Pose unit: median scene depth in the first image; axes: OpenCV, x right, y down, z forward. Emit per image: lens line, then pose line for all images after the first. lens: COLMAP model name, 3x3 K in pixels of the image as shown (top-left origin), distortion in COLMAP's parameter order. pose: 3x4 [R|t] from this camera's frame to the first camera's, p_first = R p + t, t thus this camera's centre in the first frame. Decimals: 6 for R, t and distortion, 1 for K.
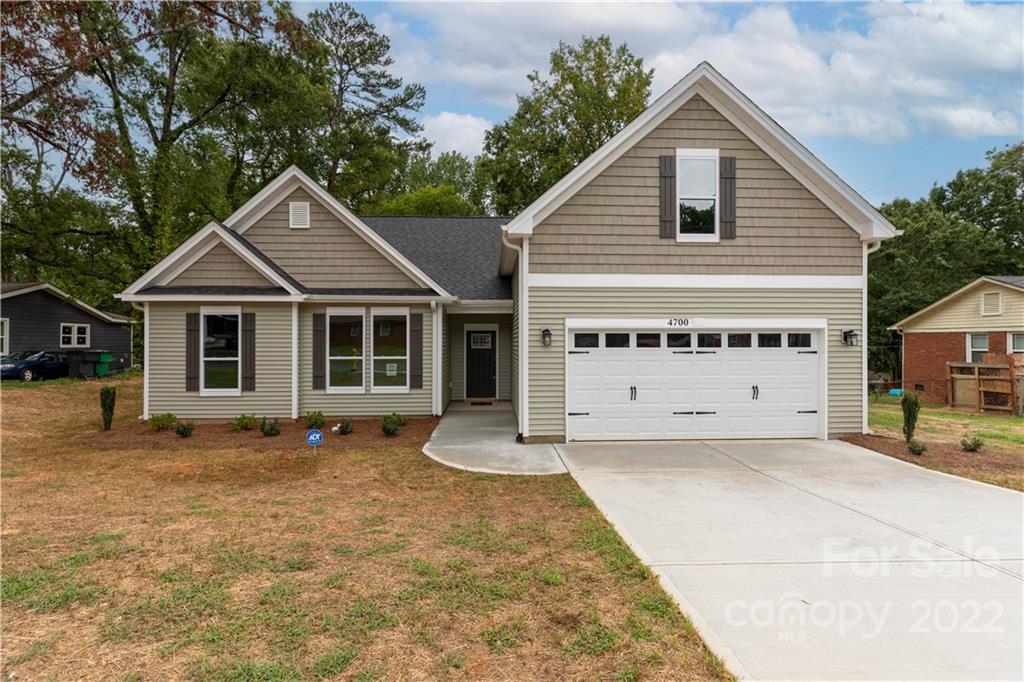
lens RADIAL K [[455.1, 0, 511.9], [0, 455.1, 328.2], [0, 0, 1]] dist [0.017719, -0.000128]
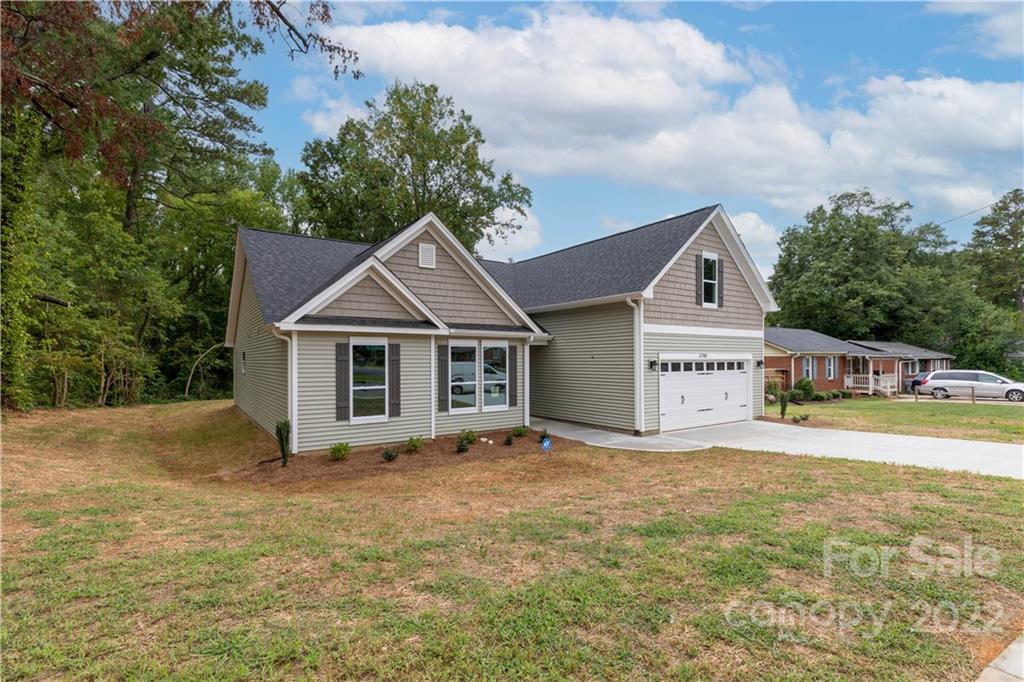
lens RADIAL K [[468.6, 0, 515.5], [0, 468.6, 347.3], [0, 0, 1]] dist [0.002832, 0.000550]
pose [[0.852440, 0.014995, 0.522610, -0.908043], [-0.003291, 0.999723, -0.023316, -0.000692], [-0.522815, 0.018155, 0.852253, -0.077915]]
